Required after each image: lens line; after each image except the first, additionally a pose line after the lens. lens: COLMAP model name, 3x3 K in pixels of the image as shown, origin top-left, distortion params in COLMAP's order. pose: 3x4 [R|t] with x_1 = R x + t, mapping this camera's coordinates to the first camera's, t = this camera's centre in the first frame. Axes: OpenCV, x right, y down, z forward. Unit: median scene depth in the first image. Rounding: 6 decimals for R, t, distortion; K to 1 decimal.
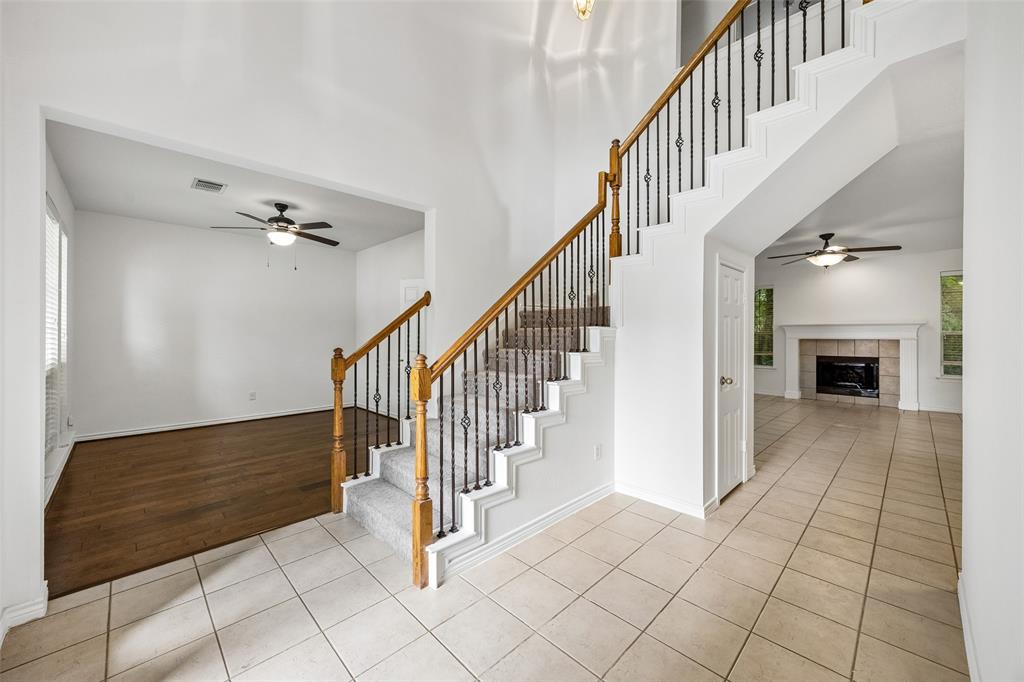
lens RADIAL K [[391.6, 0, 508.6], [0, 391.6, 336.0], [0, 0, 1]] dist [0.003482, 0.000347]
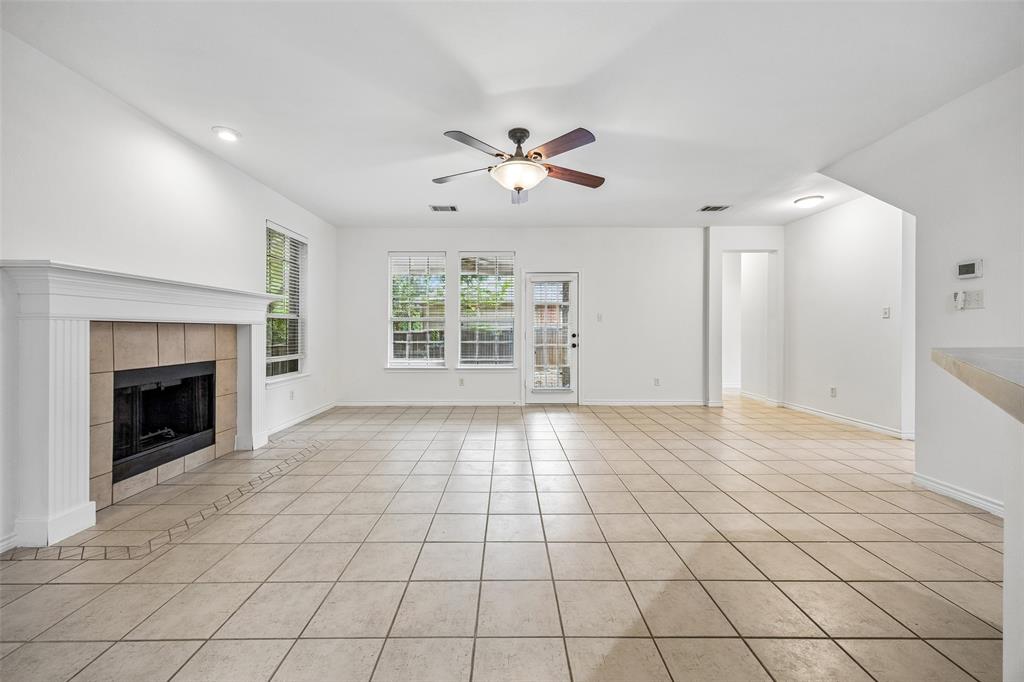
lens RADIAL K [[391.6, 0, 506.6], [0, 391.6, 331.1], [0, 0, 1]] dist [0.003482, 0.000347]
pose [[-0.713202, -0.002191, 0.700955, 0.318712], [0.000913, 0.999991, 0.004055, 0.015509], [-0.700958, 0.003532, -0.713194, 1.012158]]
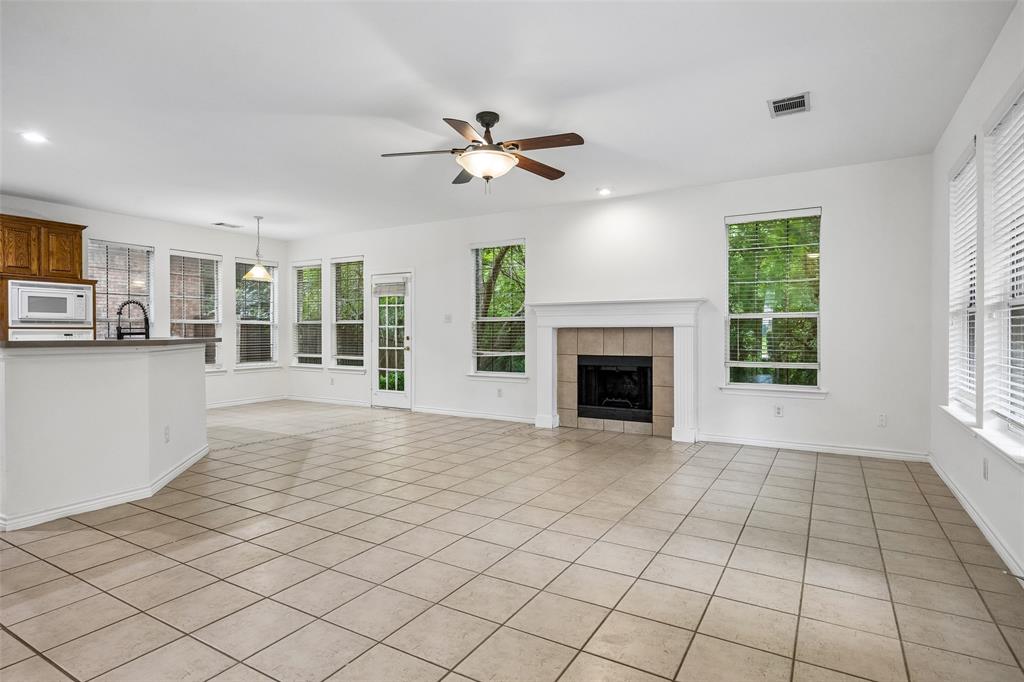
lens RADIAL K [[536.7, 0, 519.6], [0, 536.7, 335.7], [0, 0, 1]] dist [0.005034, -0.000555]
pose [[0.964698, -0.002055, 0.263350, 0.485342], [0.001227, 0.999994, 0.003307, 0.018015], [-0.263355, -0.002867, 0.964695, 0.231341]]
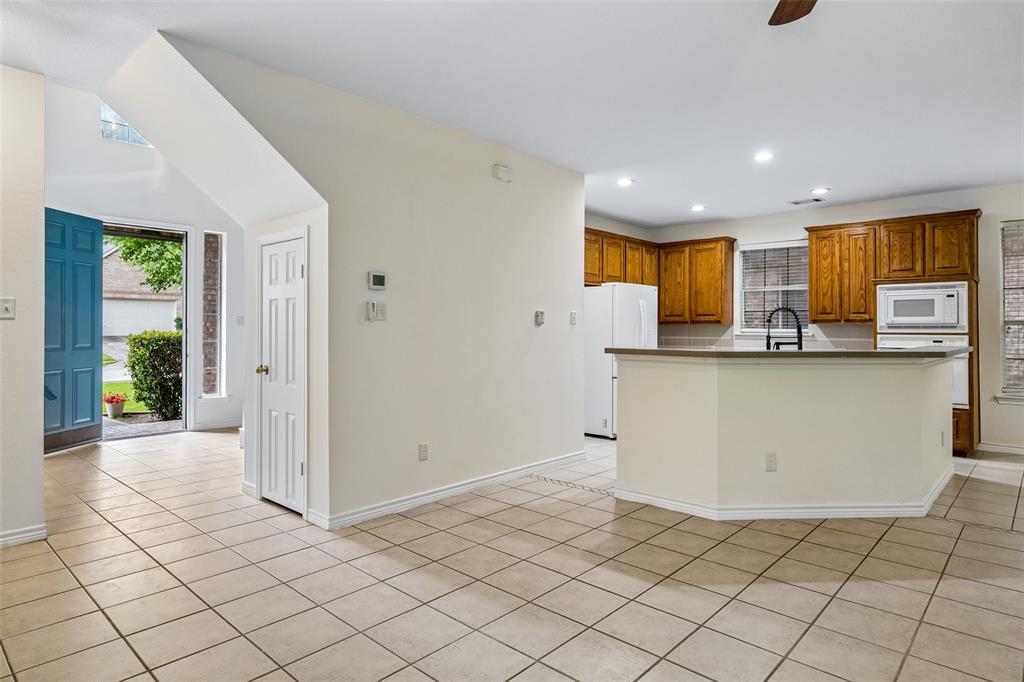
lens RADIAL K [[581.2, 0, 516.9], [0, 581.2, 324.5], [0, 0, 1]] dist [0.010523, 0.003071]
pose [[0.054731, -0.007445, -0.998473, 0.769093], [-0.004504, 0.999960, -0.007703, 0.005176], [0.998491, 0.004919, 0.054695, 0.590316]]
